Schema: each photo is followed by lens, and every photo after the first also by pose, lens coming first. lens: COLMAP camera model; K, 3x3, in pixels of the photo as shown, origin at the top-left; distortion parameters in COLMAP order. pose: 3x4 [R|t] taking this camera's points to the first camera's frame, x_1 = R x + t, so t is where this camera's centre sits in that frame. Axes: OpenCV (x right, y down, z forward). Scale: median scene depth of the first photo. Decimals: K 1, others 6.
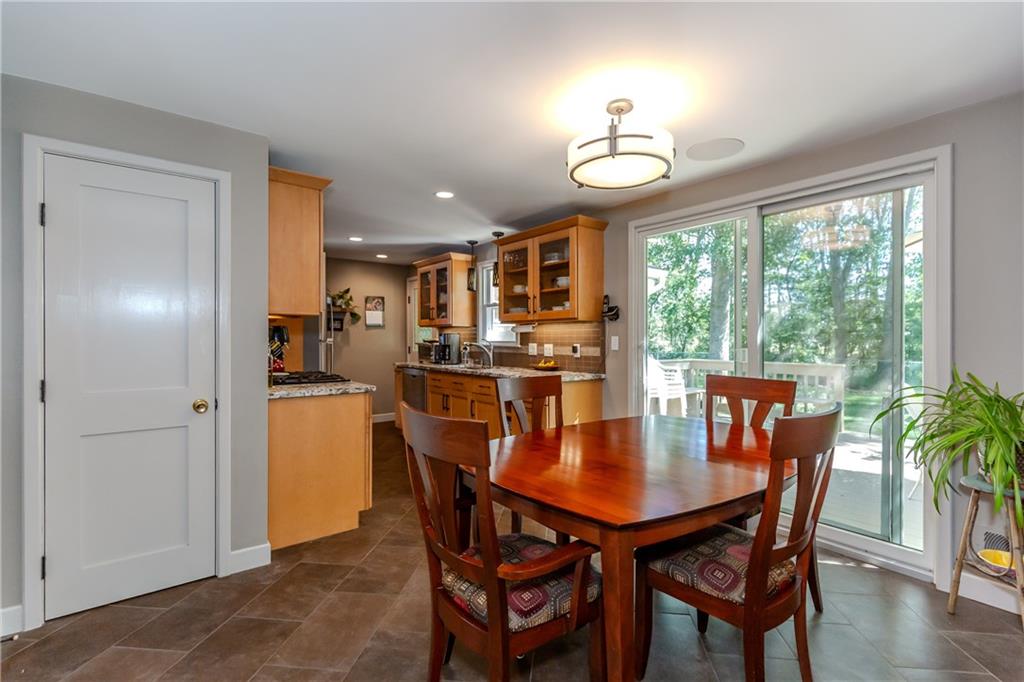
lens RADIAL K [[476.8, 0, 509.2], [0, 476.8, 339.7], [0, 0, 1]] dist [-0.001573, -0.000021]
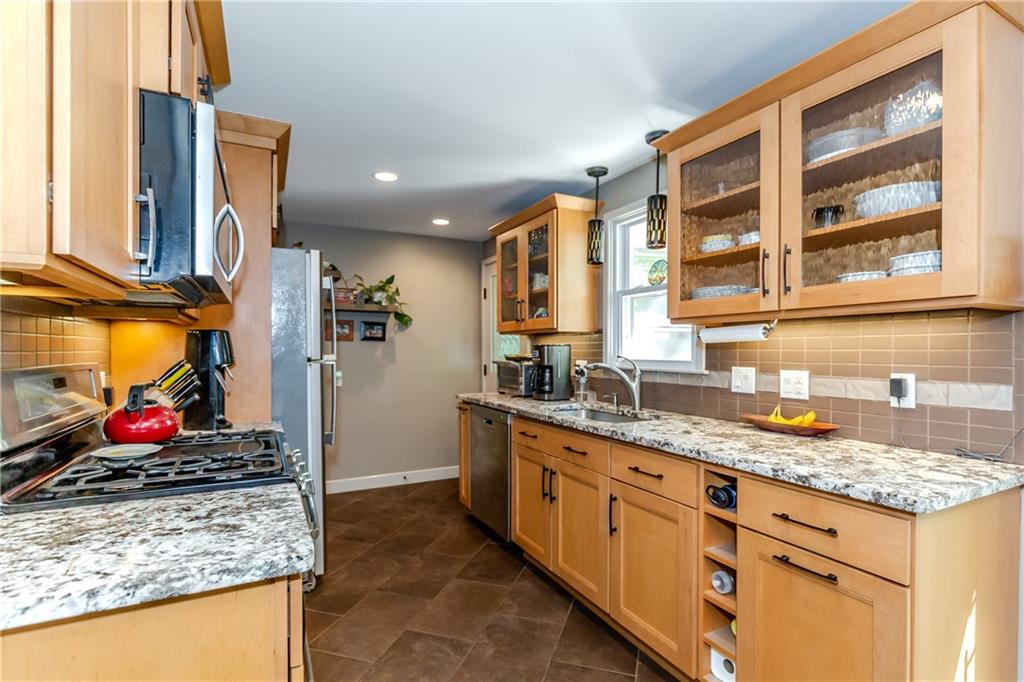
lens RADIAL K [[488.3, 0, 512.6], [0, 488.3, 347.5], [0, 0, 1]] dist [-0.000274, -0.000008]
pose [[0.985505, 0.000632, -0.169646, -0.076731], [-0.002031, 0.999965, -0.008078, -0.005818], [0.169635, 0.008305, 0.985472, 0.449729]]
